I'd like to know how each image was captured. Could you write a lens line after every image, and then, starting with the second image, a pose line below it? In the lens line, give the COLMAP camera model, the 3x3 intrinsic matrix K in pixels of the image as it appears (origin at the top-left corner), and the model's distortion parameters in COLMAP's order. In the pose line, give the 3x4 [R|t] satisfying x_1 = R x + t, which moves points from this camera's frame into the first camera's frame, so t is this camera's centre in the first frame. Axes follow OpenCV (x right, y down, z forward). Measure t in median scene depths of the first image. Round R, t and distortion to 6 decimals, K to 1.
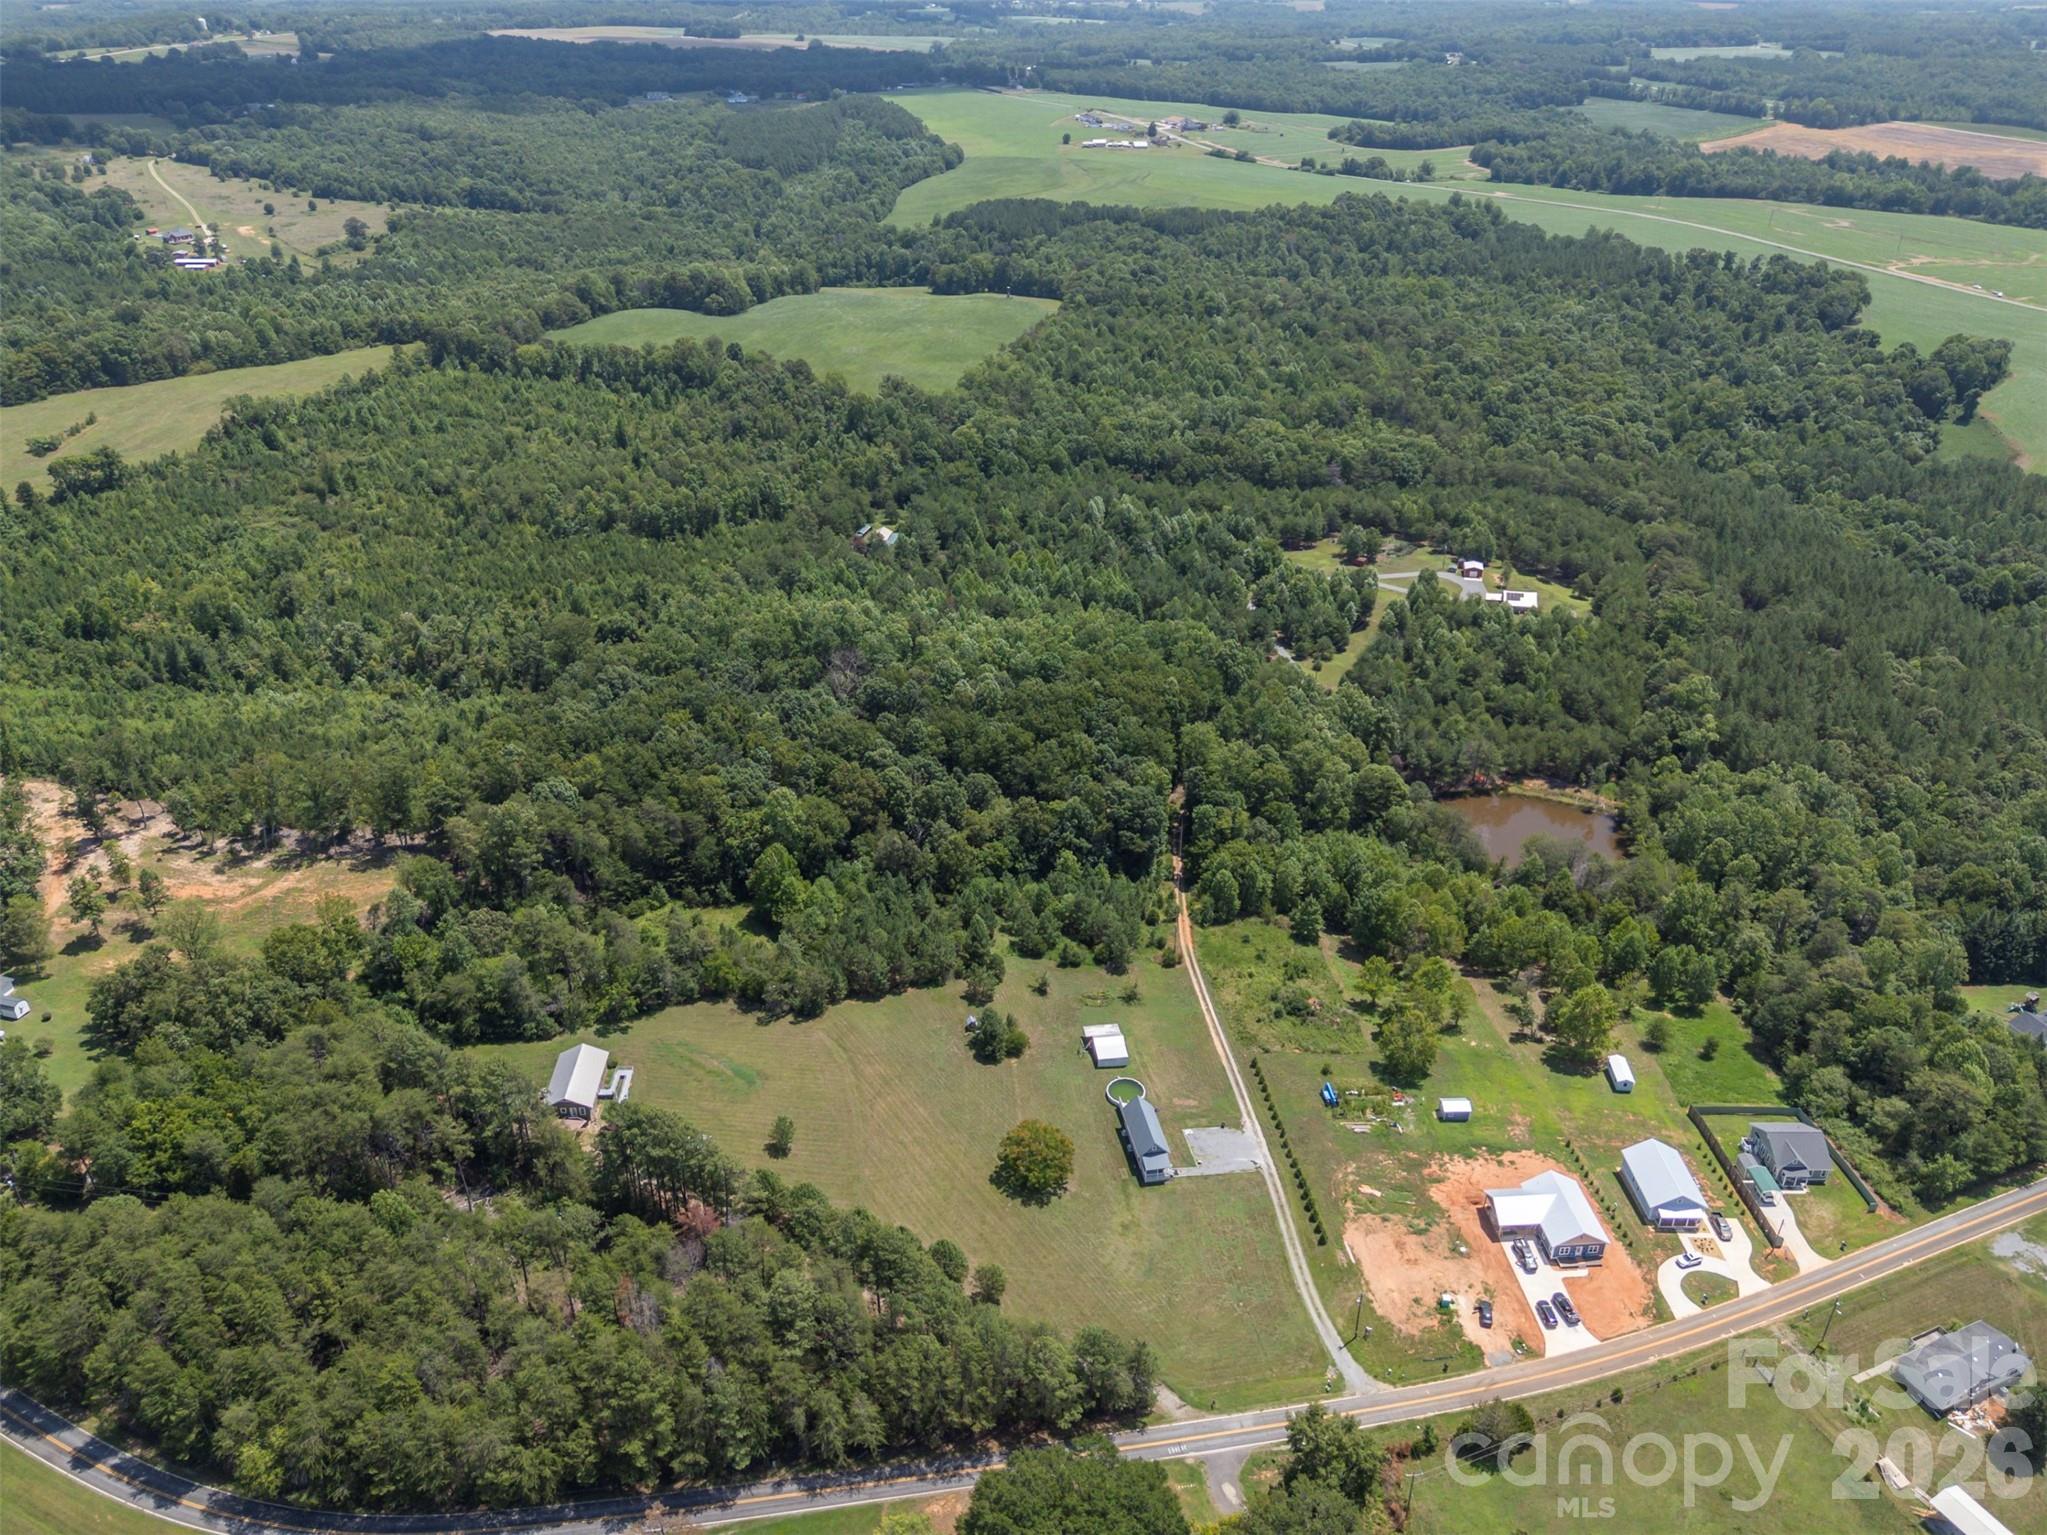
lens RADIAL K [[1511.2, 0, 1017.4], [0, 1511.2, 768.4], [0, 0, 1]] dist [0.074363, -0.065859]
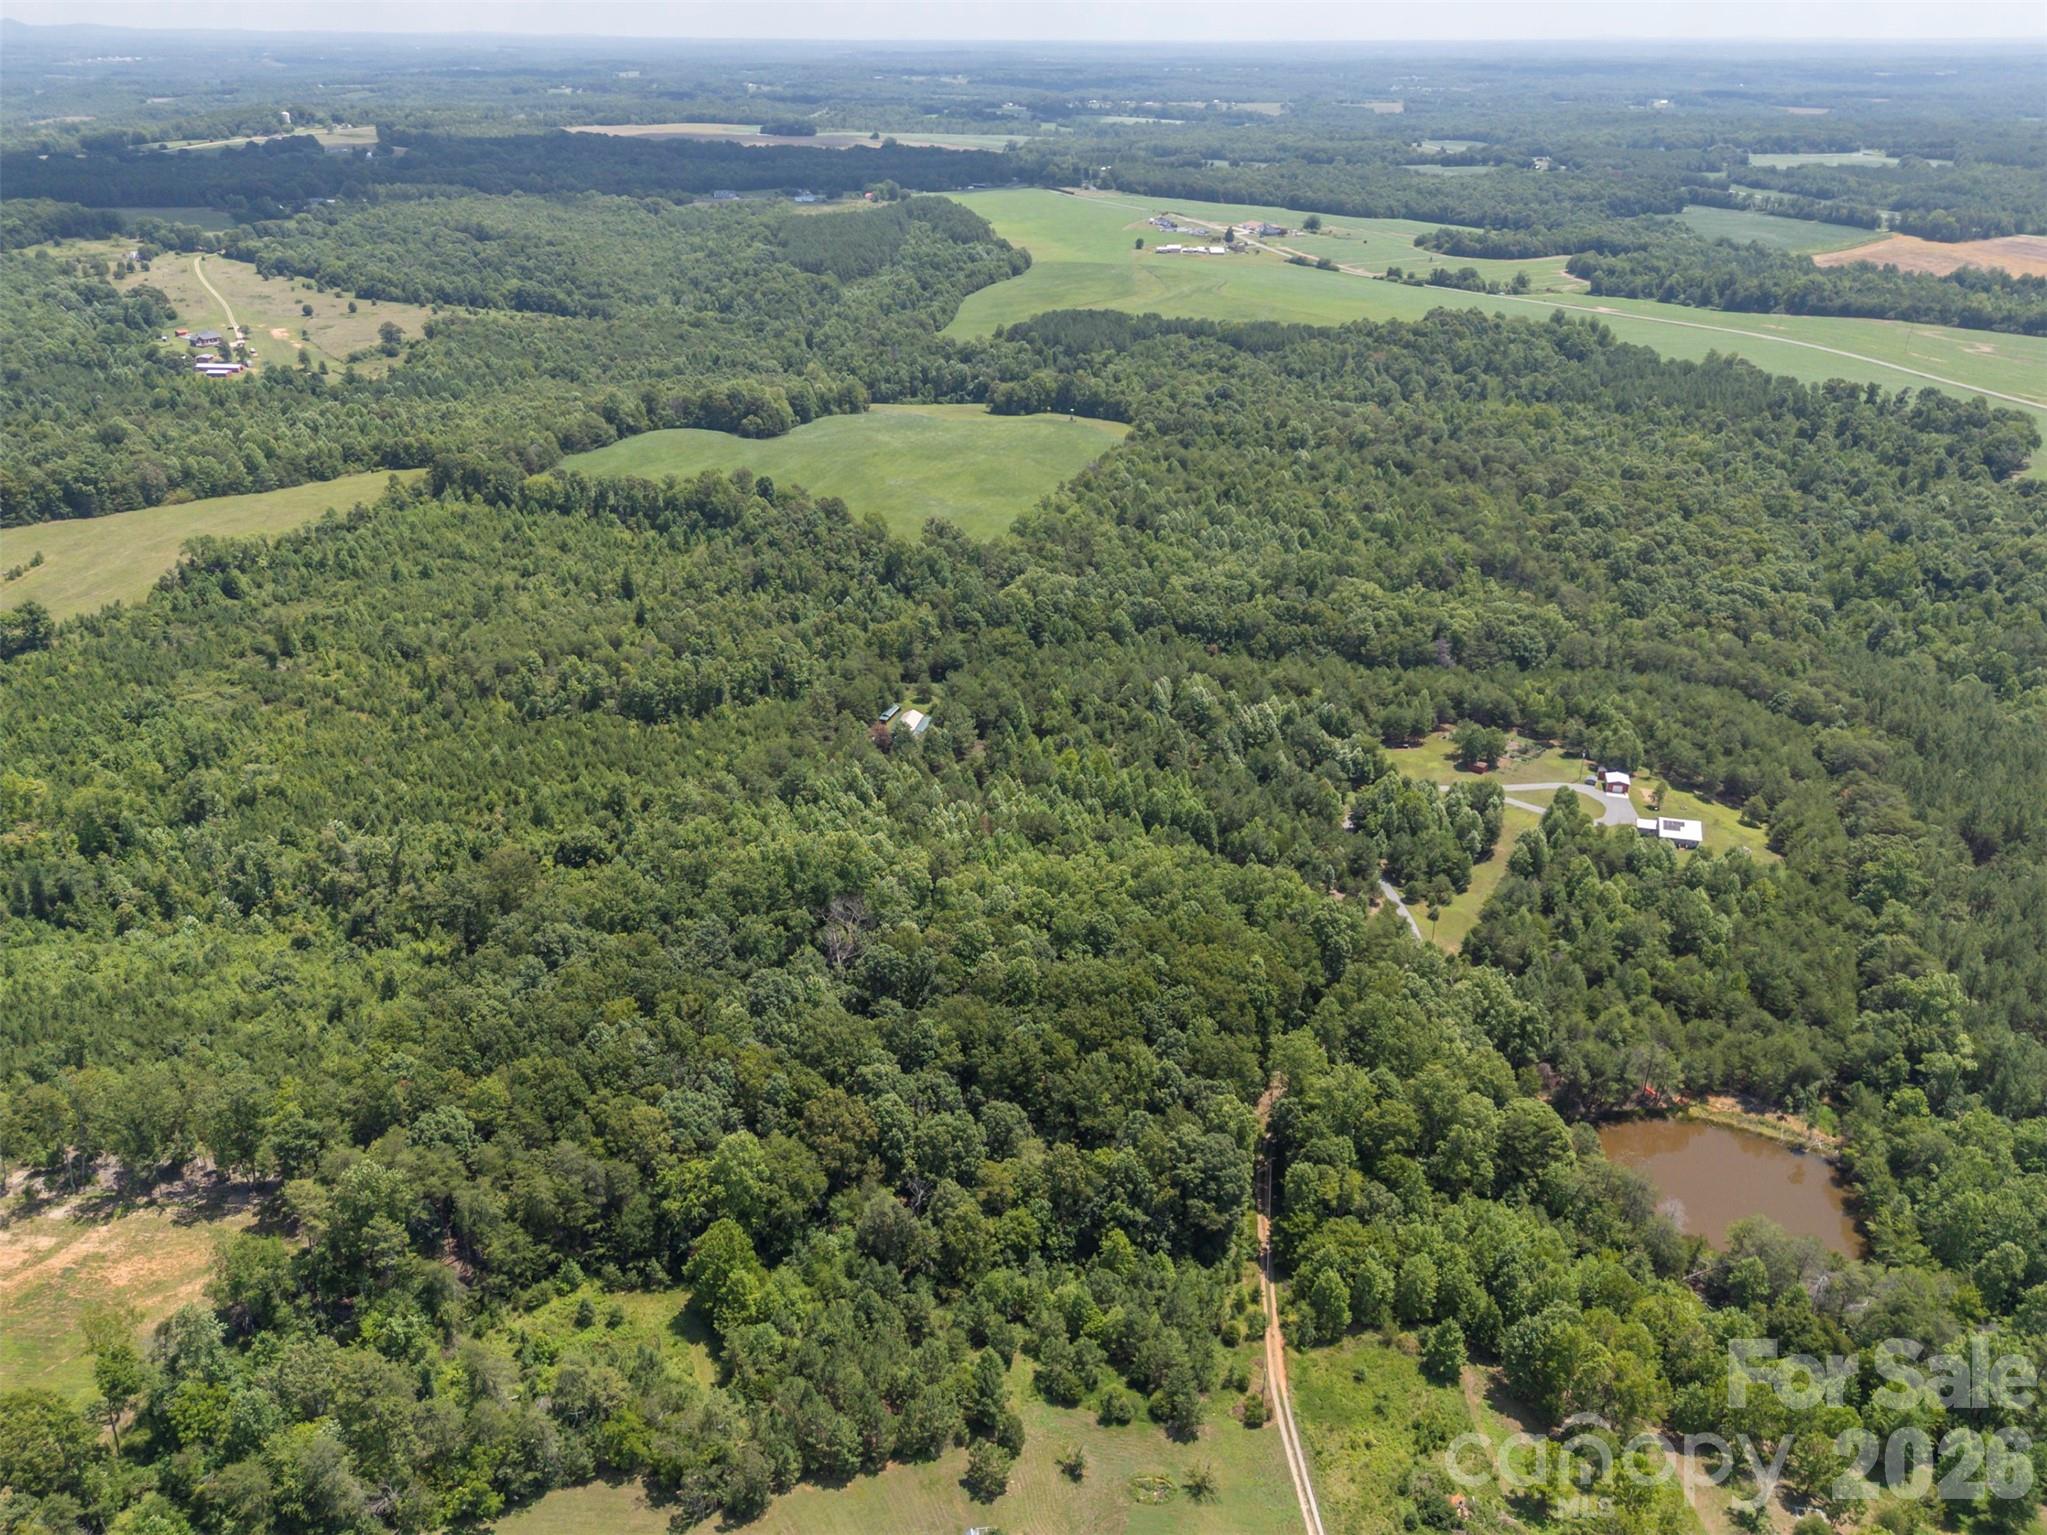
lens RADIAL K [[1511.2, 0, 1017.4], [0, 1511.2, 768.4], [0, 0, 1]] dist [0.074363, -0.065859]
pose [[0.998875, 0.025979, -0.039675, 0.004779], [-0.027976, 0.998325, -0.050649, -0.077648], [0.038293, 0.051702, 0.997928, 0.138763]]
